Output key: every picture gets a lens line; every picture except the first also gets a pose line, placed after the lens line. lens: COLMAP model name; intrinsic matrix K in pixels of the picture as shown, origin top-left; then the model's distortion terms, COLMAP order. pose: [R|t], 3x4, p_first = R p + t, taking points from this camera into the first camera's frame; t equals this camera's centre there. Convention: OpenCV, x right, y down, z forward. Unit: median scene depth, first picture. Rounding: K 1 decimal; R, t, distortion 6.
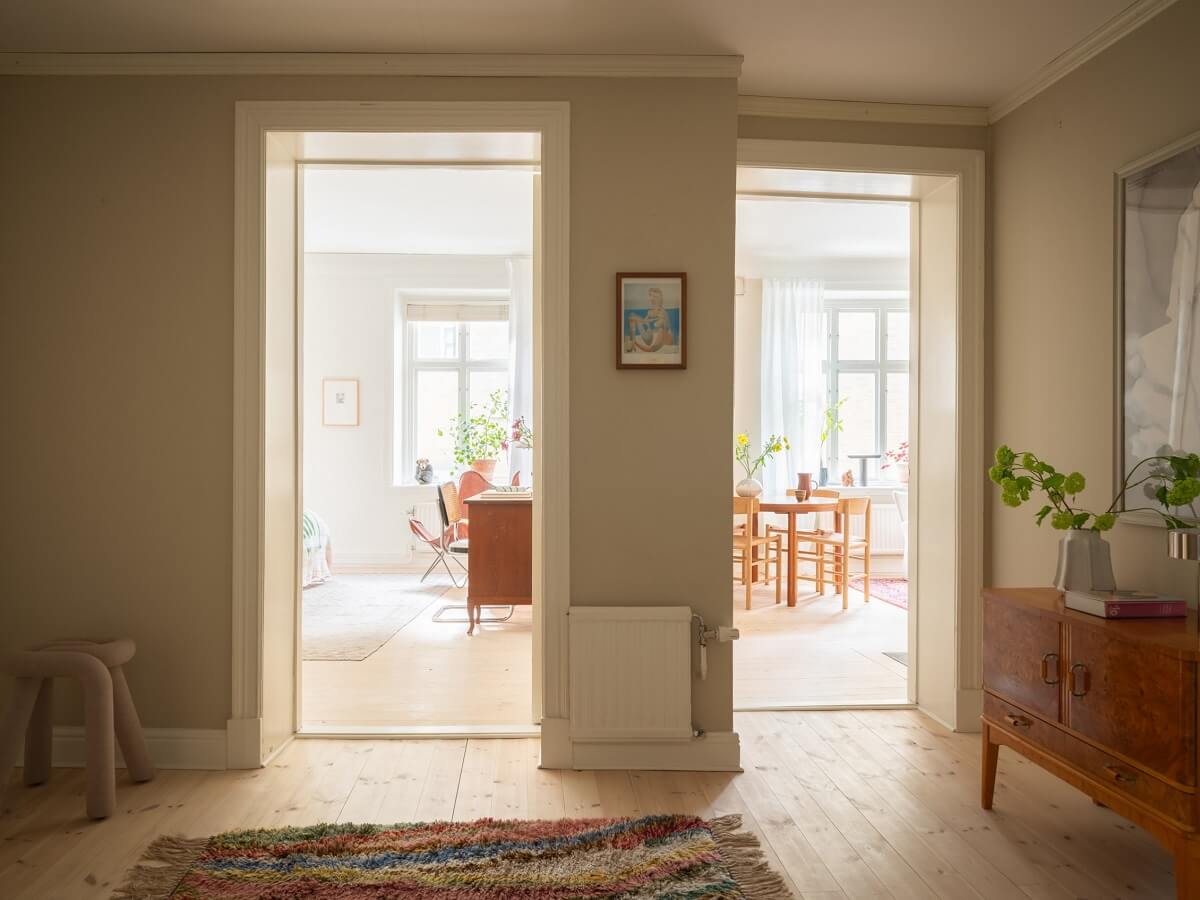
lens RADIAL K [[870.9, 0, 637.1], [0, 870.9, 460.6], [0, 0, 1]] dist [0.009242, -0.025639]
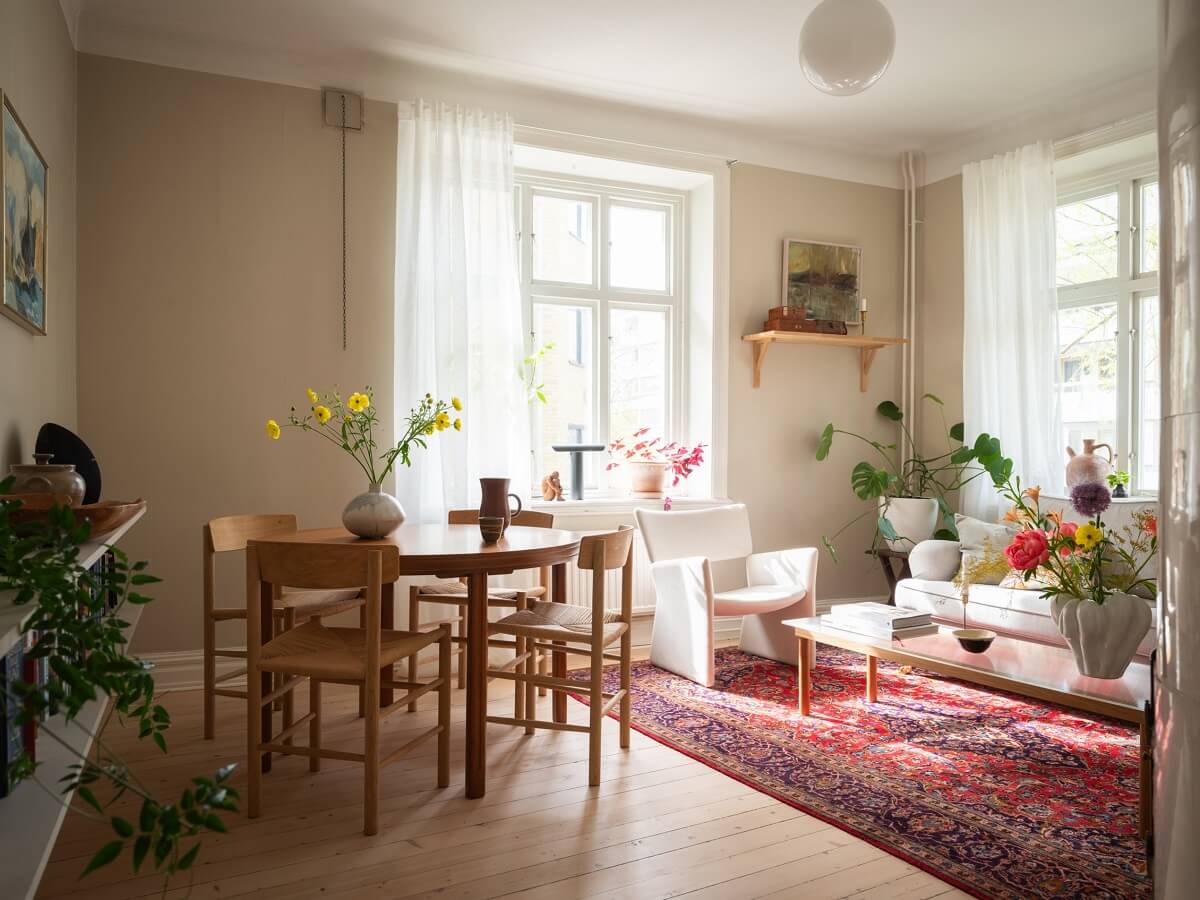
lens RADIAL K [[870.9, 0, 594.6], [0, 870.9, 455.1], [0, 0, 1]] dist [0.009242, -0.025639]
pose [[0.931174, -0.004565, 0.364545, 0.067823], [0.008112, 0.999933, -0.008199, 0.004978], [-0.364484, 0.010592, 0.931150, 0.511953]]
